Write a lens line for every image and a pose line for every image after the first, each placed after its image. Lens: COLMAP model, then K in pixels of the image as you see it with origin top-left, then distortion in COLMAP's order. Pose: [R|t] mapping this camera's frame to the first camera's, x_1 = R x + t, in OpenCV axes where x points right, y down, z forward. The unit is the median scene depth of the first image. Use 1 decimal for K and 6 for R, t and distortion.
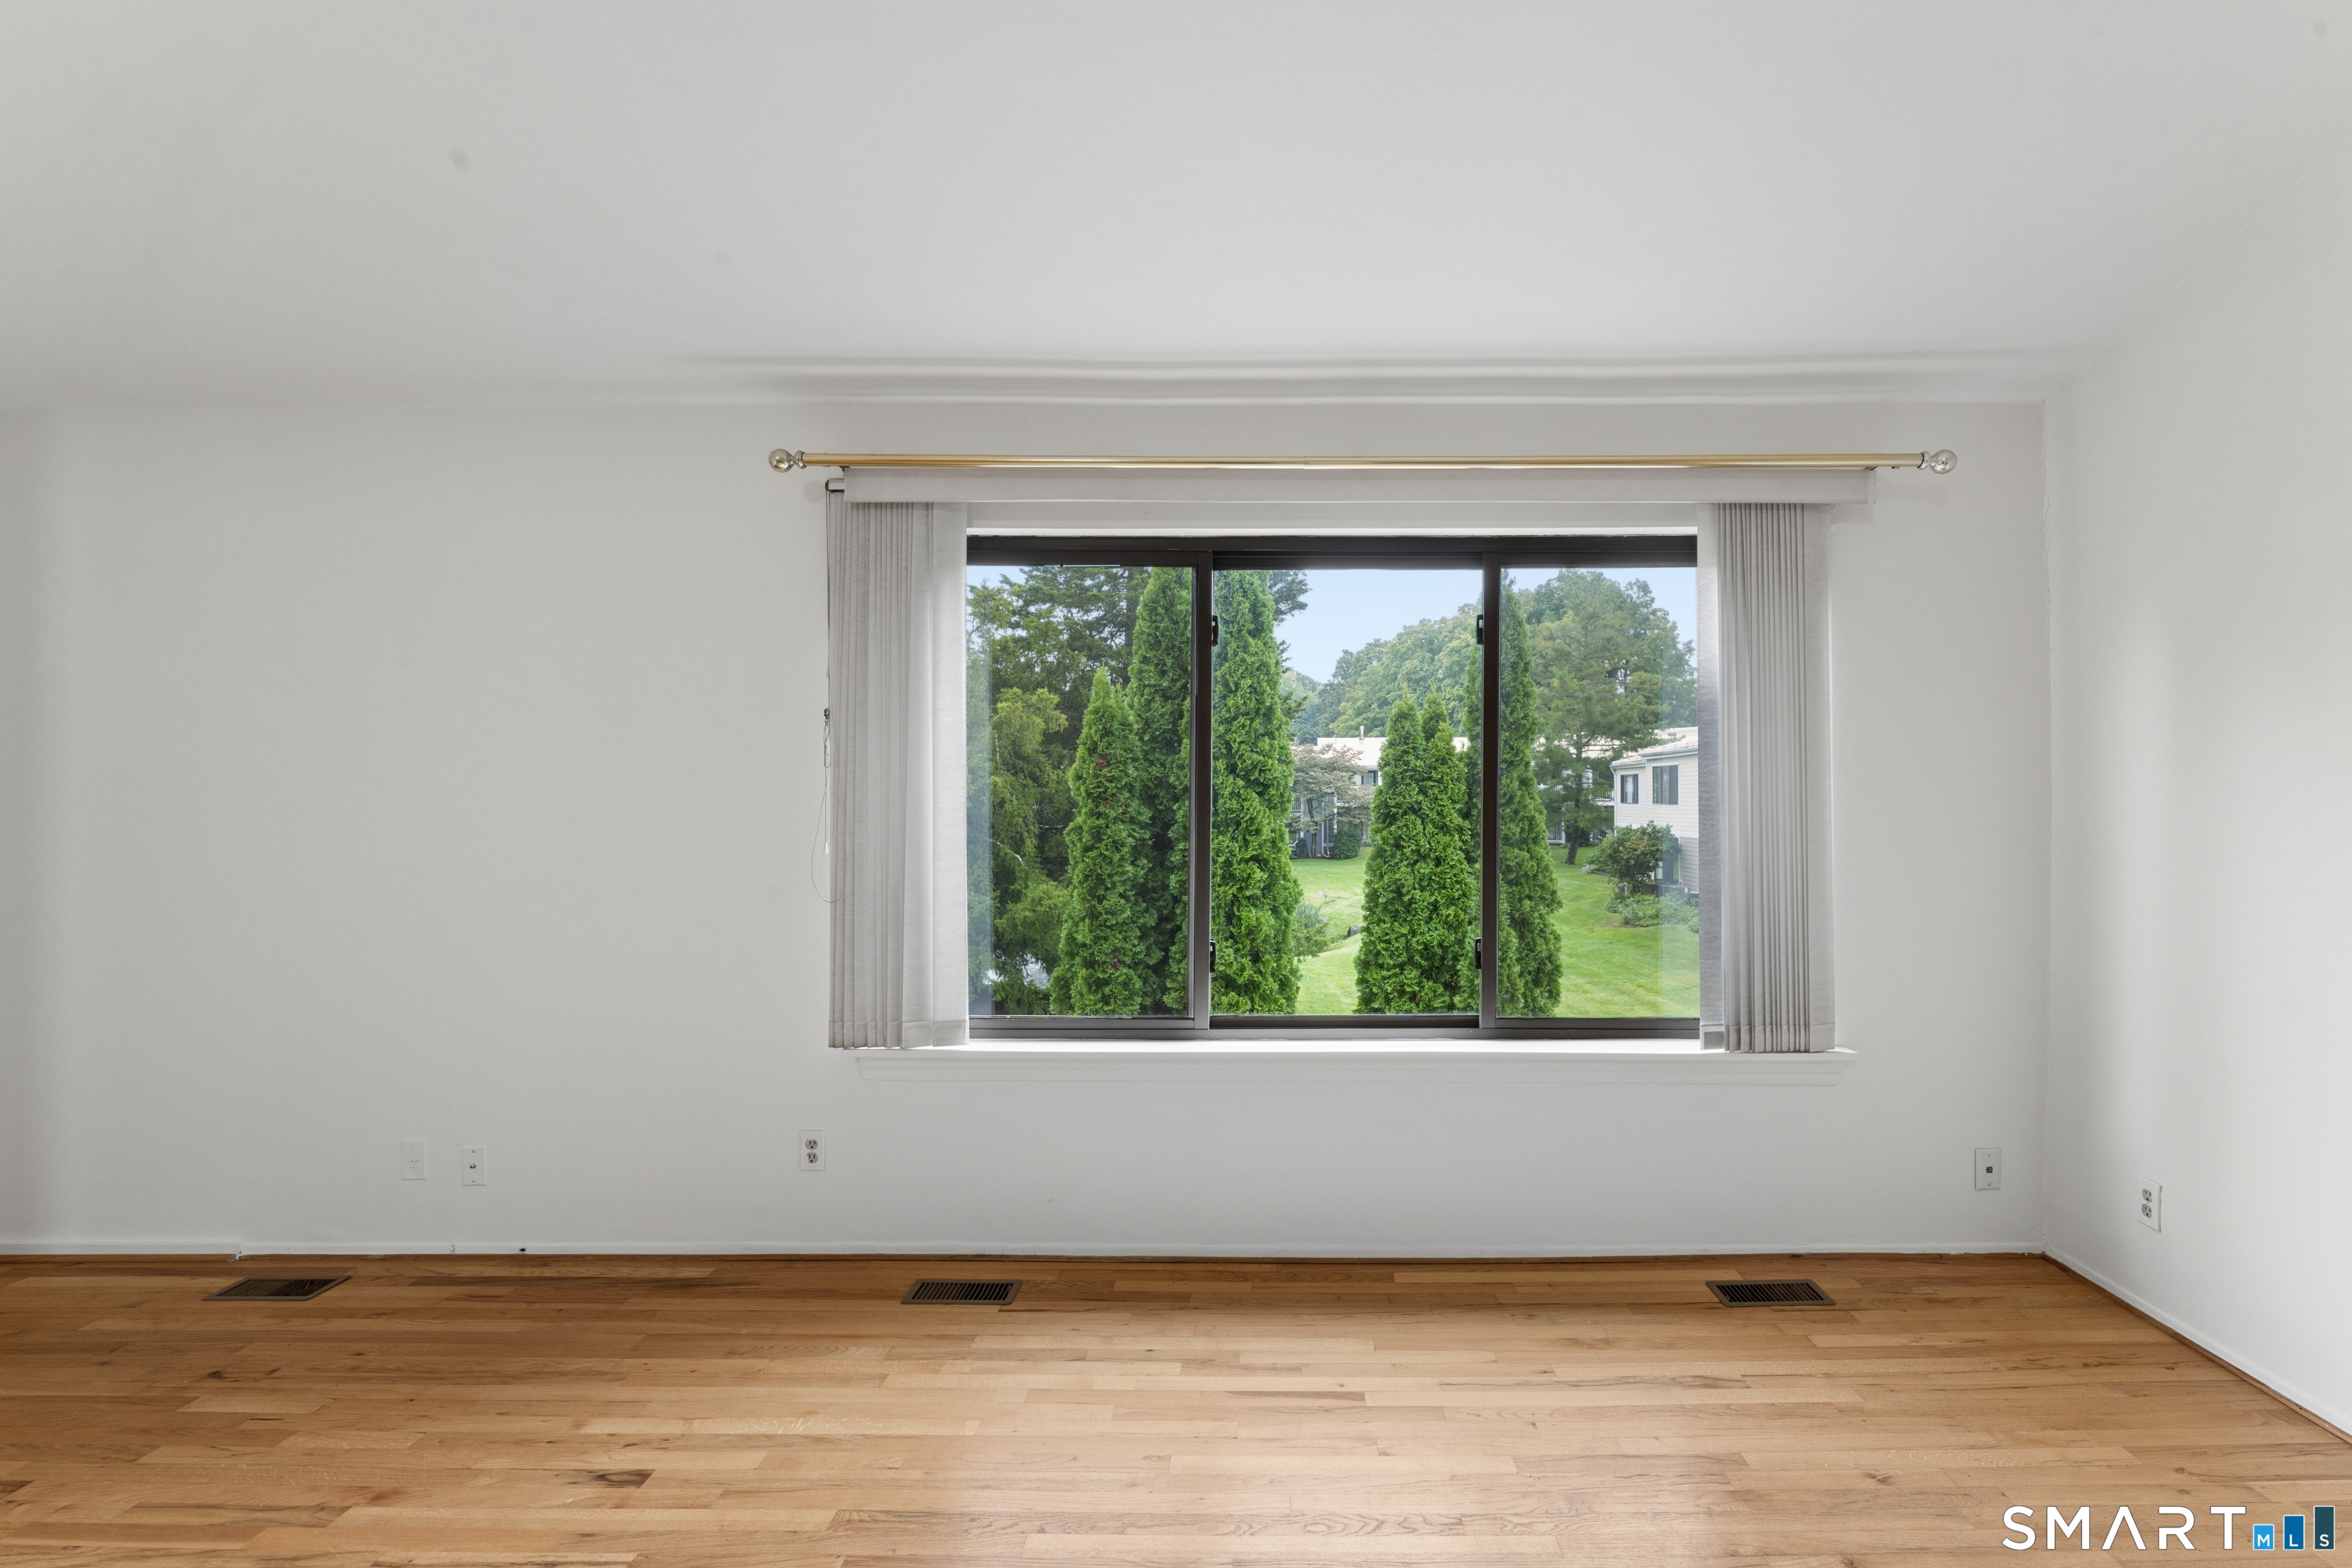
lens RADIAL K [[1042.5, 0, 1265.3], [0, 1042.5, 786.5], [0, 0, 1]] dist [-0.005544, 0.000525]
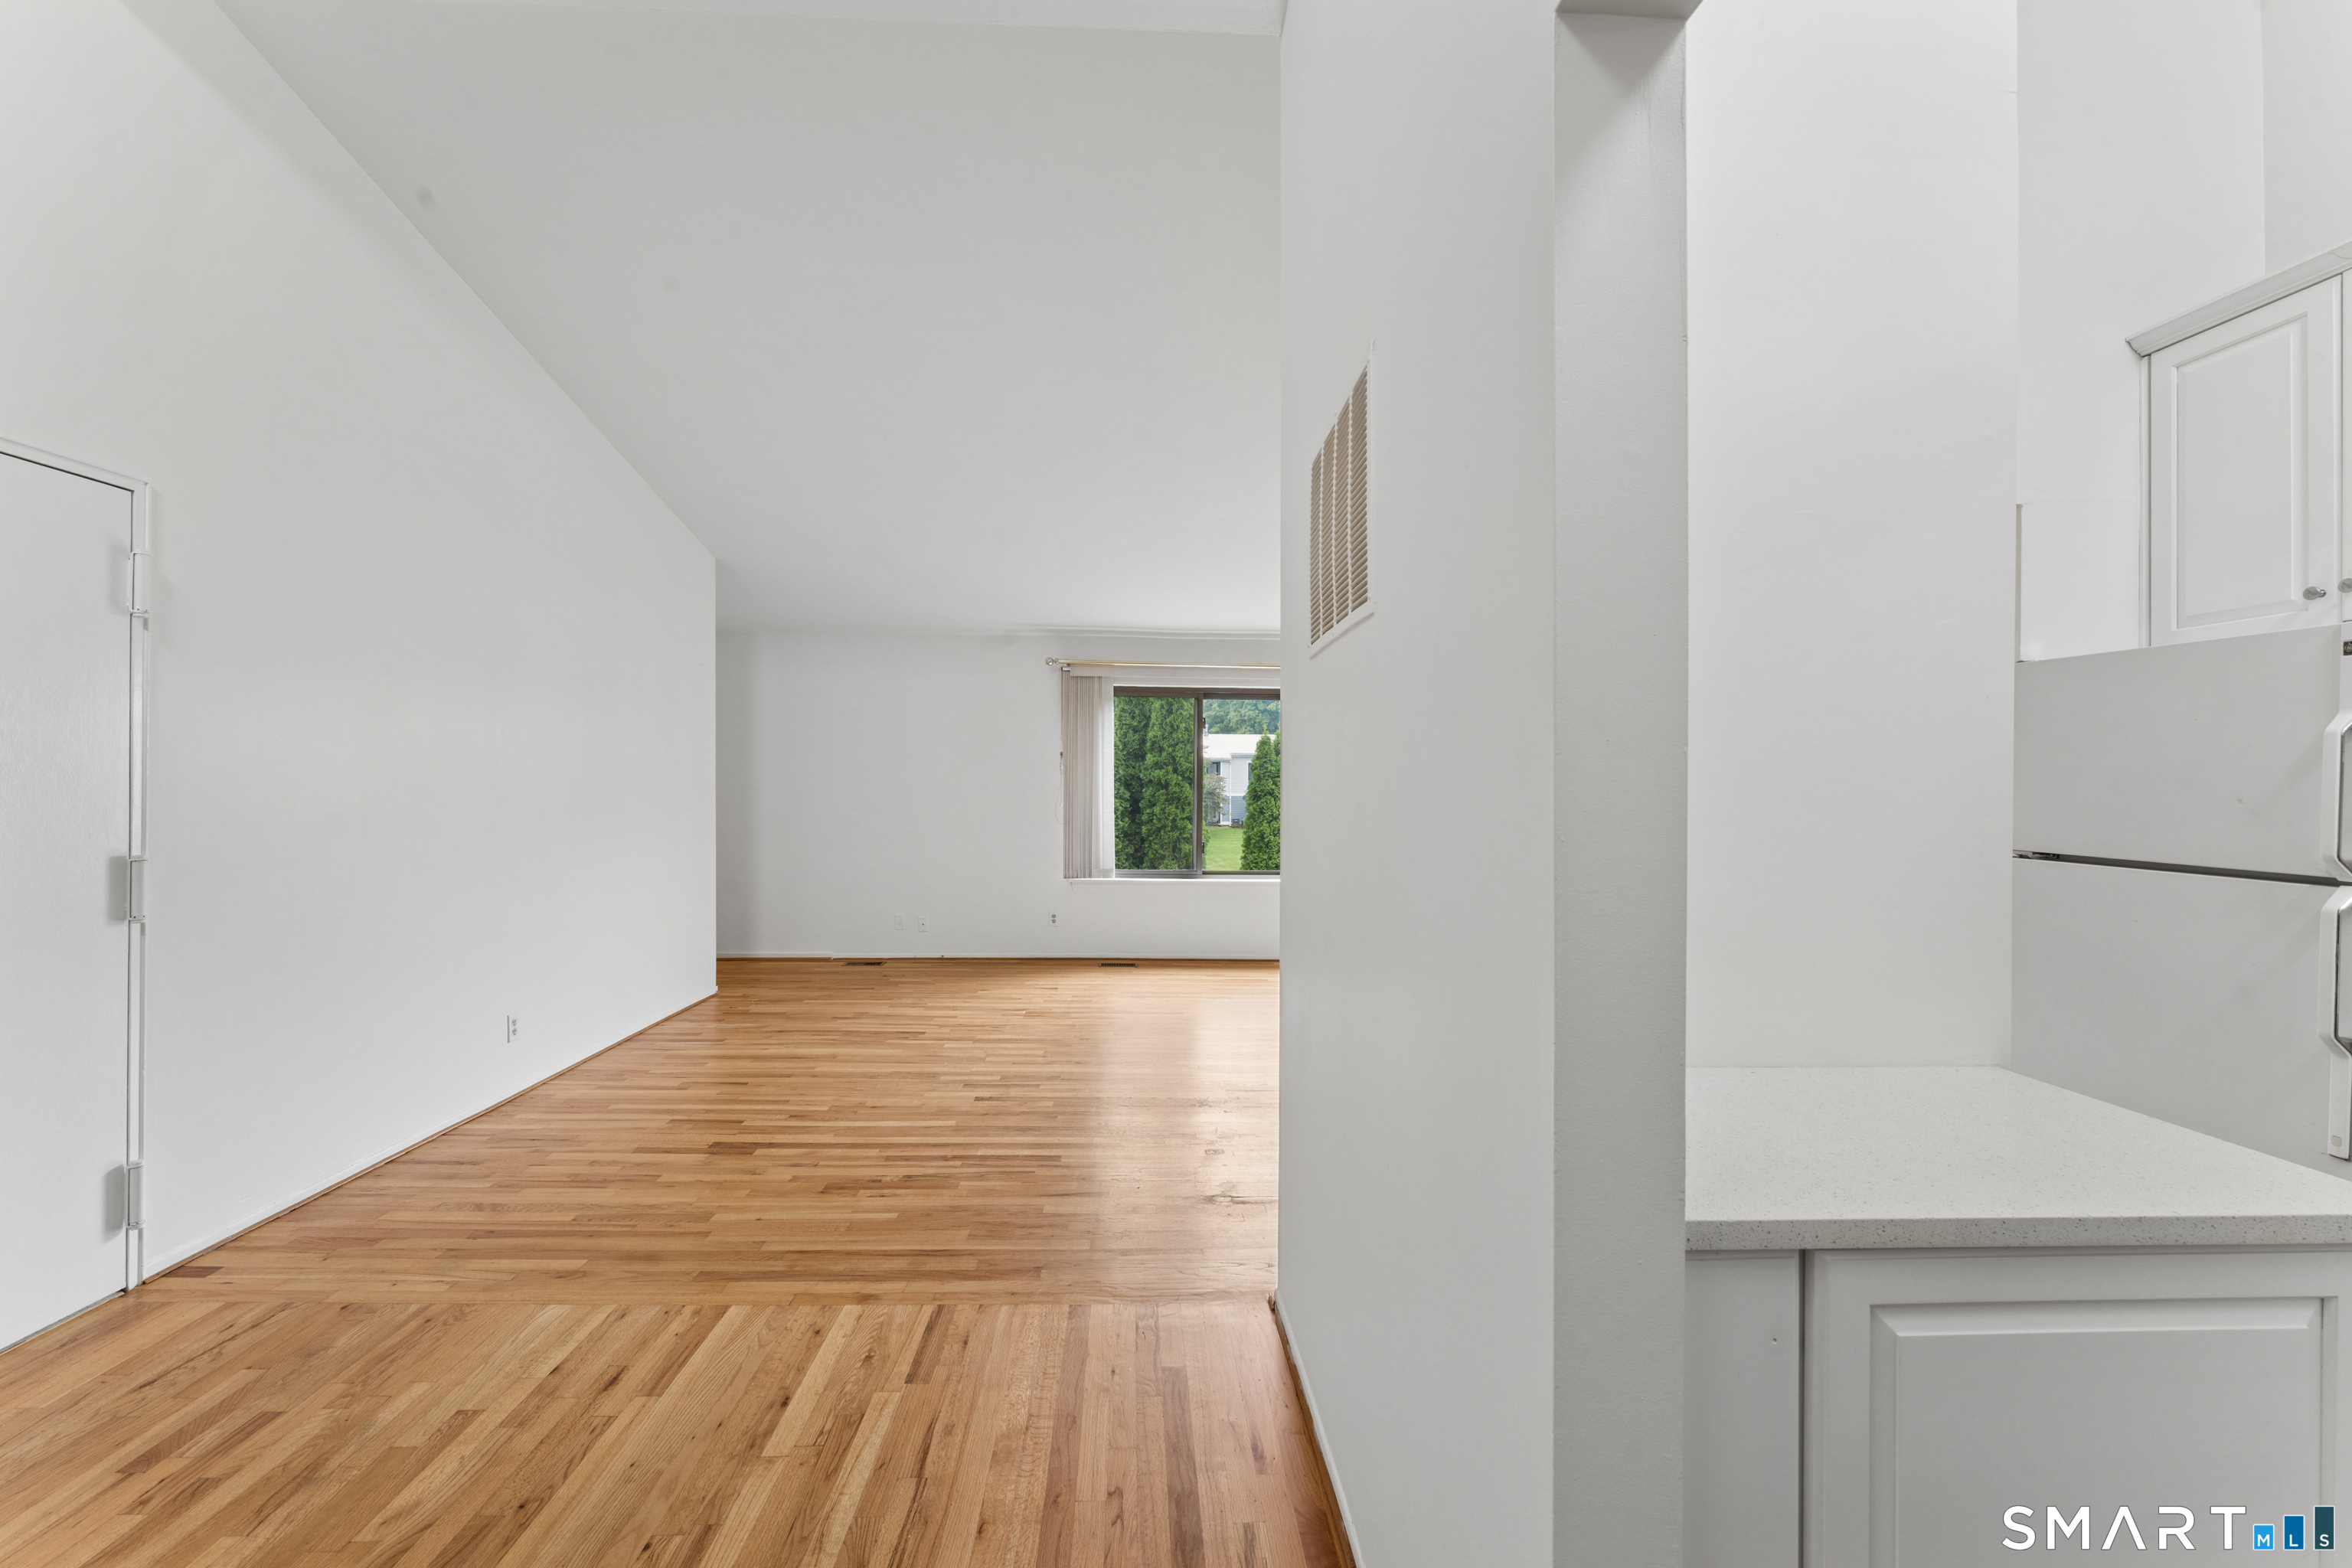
lens RADIAL K [[952.1, 0, 1161.3], [0, 952.1, 776.1], [0, 0, 1]] dist [0.002172, -0.002087]
pose [[0.998694, 0.006744, 0.050644, -0.286218], [-0.006785, 0.999977, 0.000653, -0.015790], [-0.050638, -0.000996, 0.998717, -1.434757]]
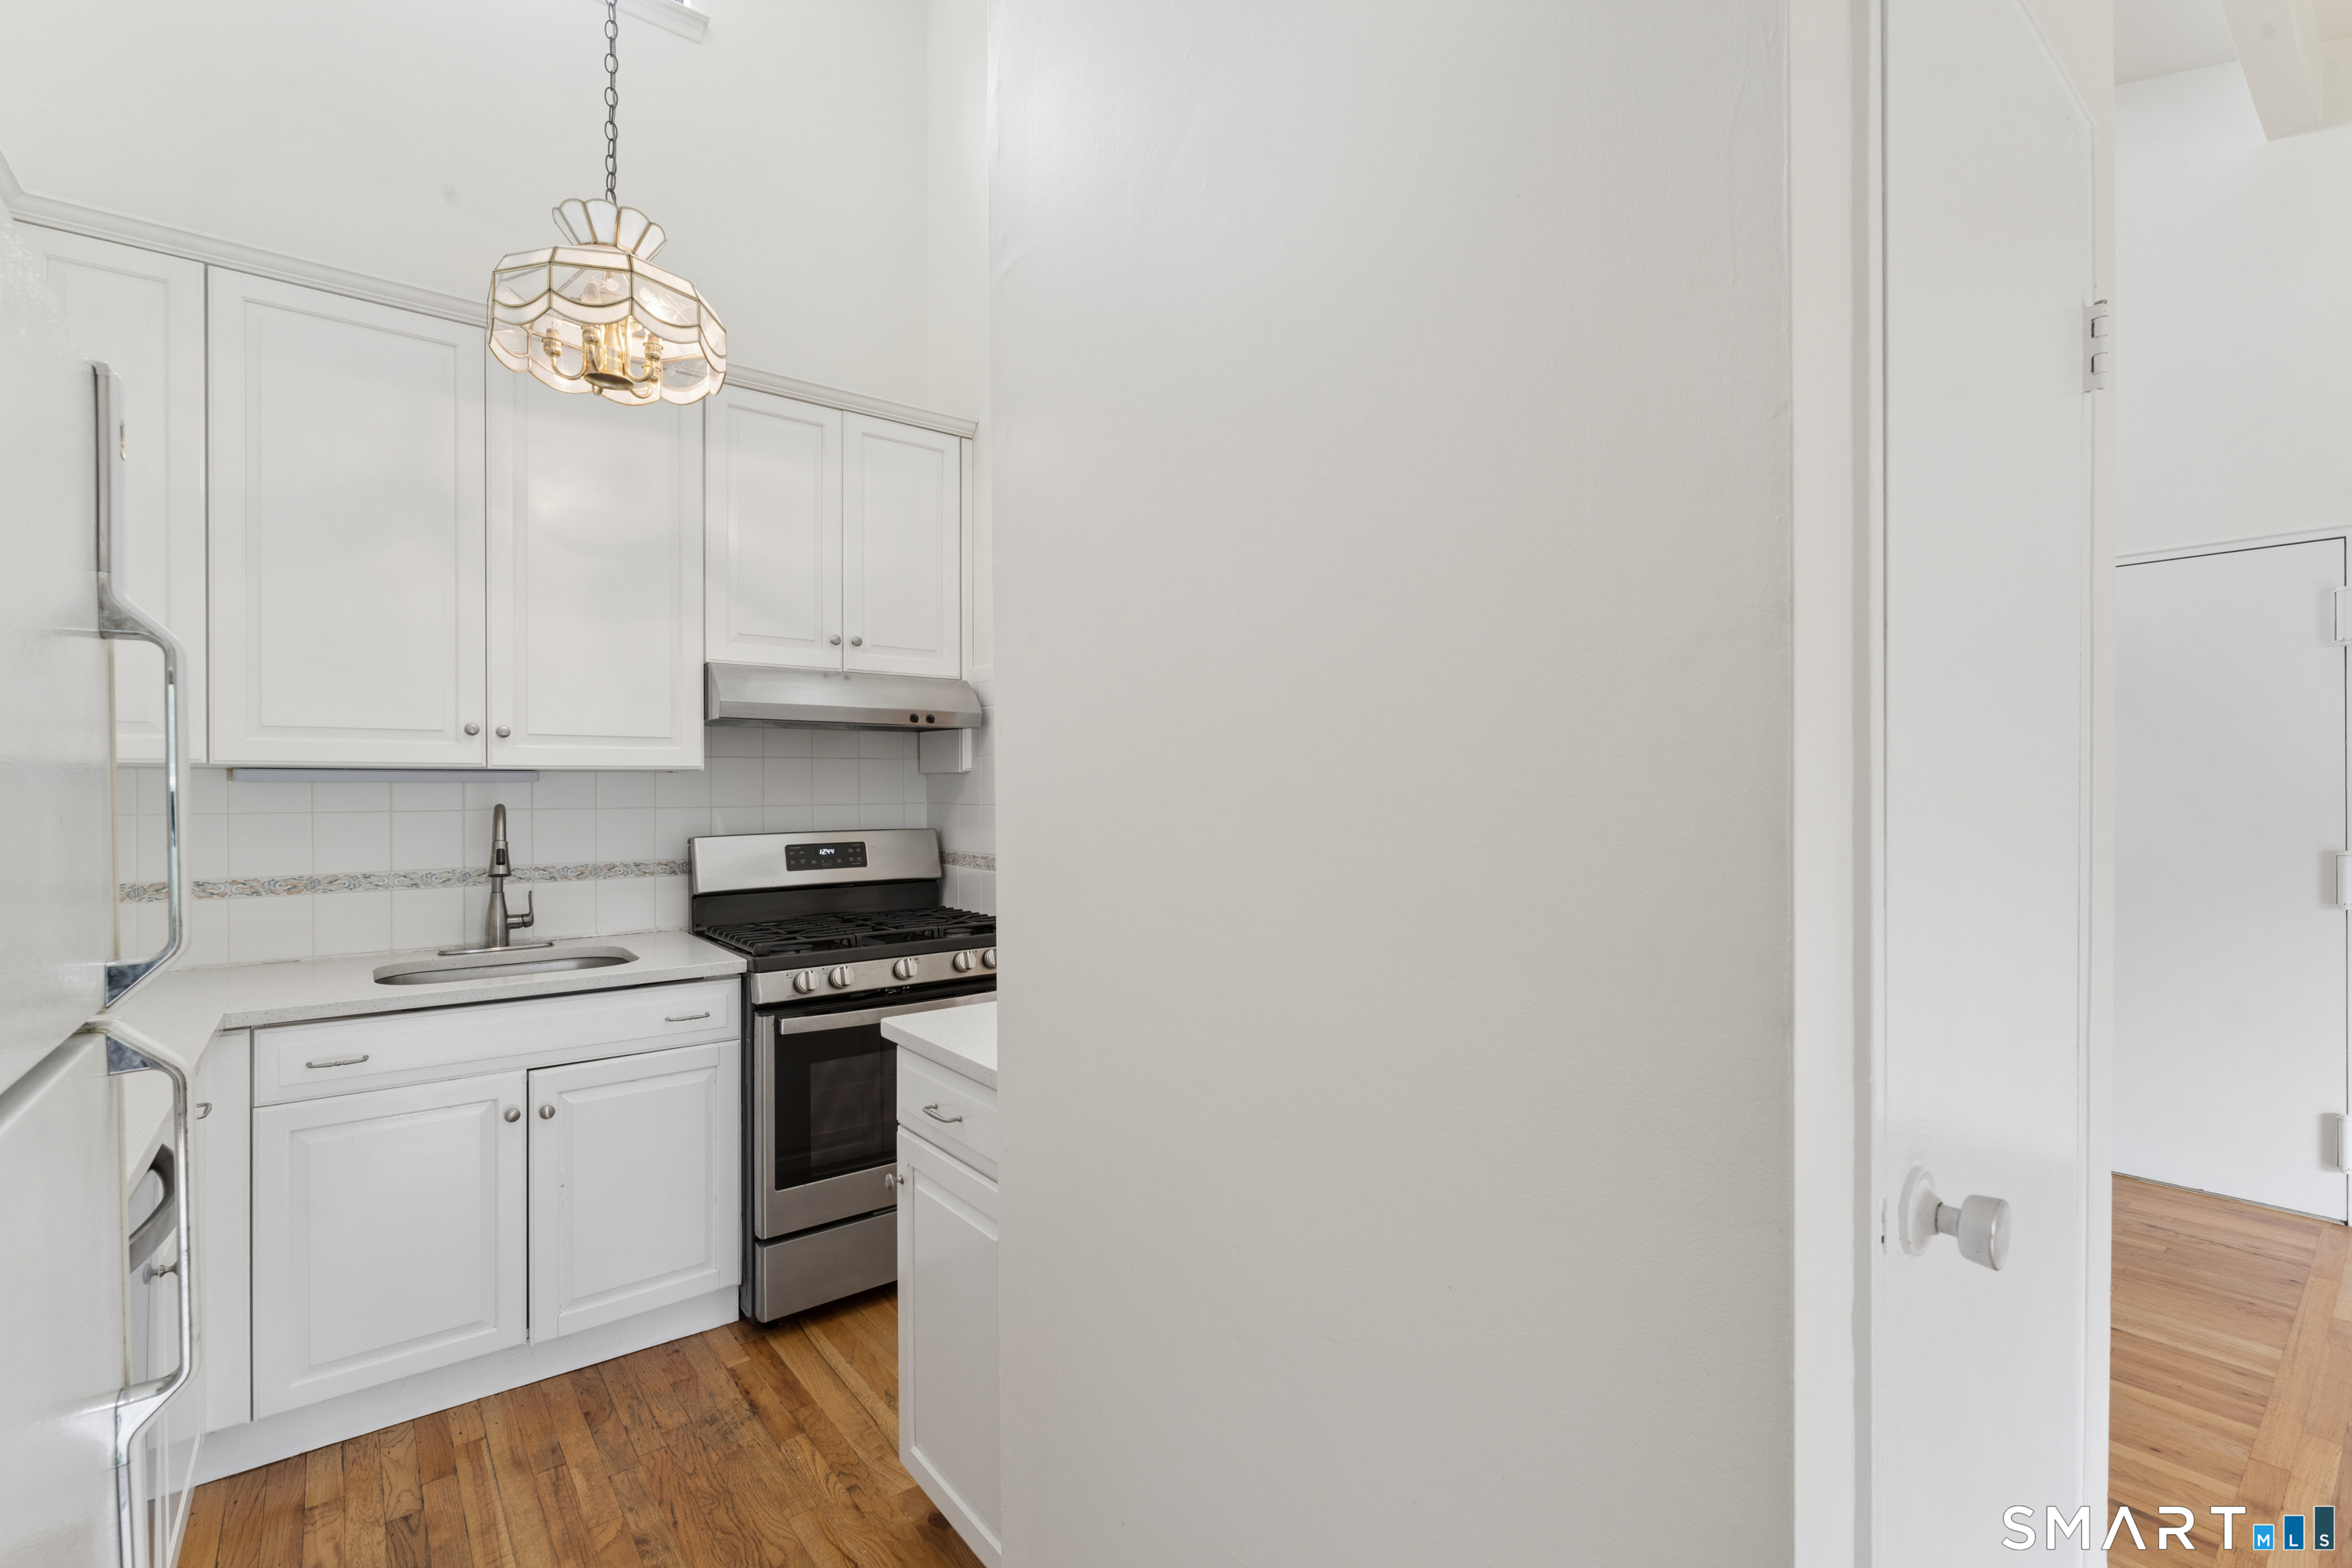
lens RADIAL K [[1042.5, 0, 1175.3], [0, 1042.5, 791.6], [0, 0, 1]] dist [-0.005544, 0.000525]
pose [[-0.770939, 0.000818, -0.636909, 0.456277], [0.009097, 0.999911, -0.009727, -0.001890], [0.636844, -0.013293, -0.770878, -0.489958]]
